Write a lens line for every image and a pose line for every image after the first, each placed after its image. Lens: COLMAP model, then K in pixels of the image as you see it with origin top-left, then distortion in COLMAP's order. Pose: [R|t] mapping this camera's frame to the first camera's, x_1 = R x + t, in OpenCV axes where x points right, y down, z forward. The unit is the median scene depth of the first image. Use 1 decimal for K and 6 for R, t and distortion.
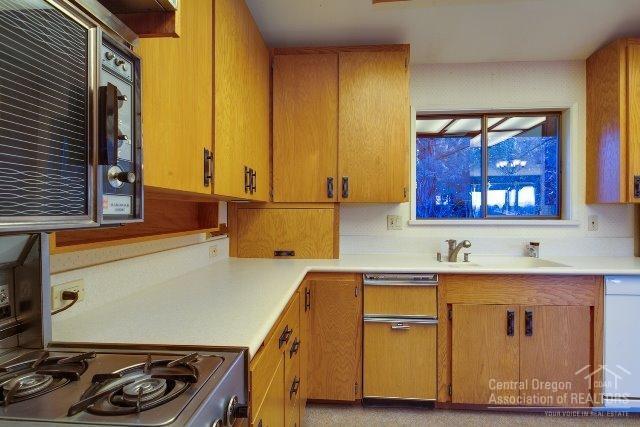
lens RADIAL K [[315.6, 0, 321.5], [0, 315.6, 215.6], [0, 0, 1]] dist [-0.000508, -0.002632]
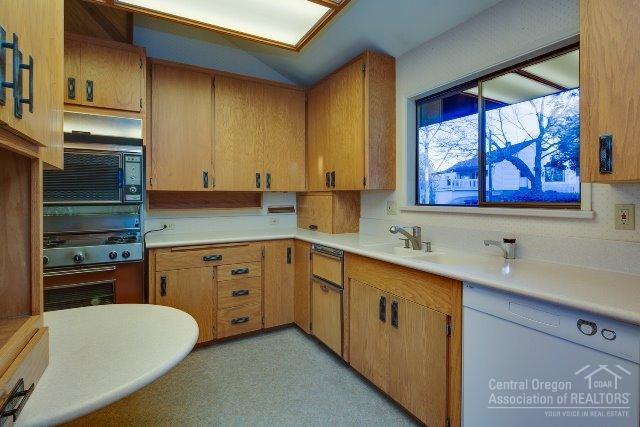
lens RADIAL K [[315.6, 0, 328.3], [0, 315.6, 200.7], [0, 0, 1]] dist [-0.000508, -0.002632]
pose [[0.569416, 0.006797, -0.822021, 1.137498], [-0.005338, 0.999975, 0.004571, -0.007126], [0.822032, 0.001785, 0.569438, 0.242885]]
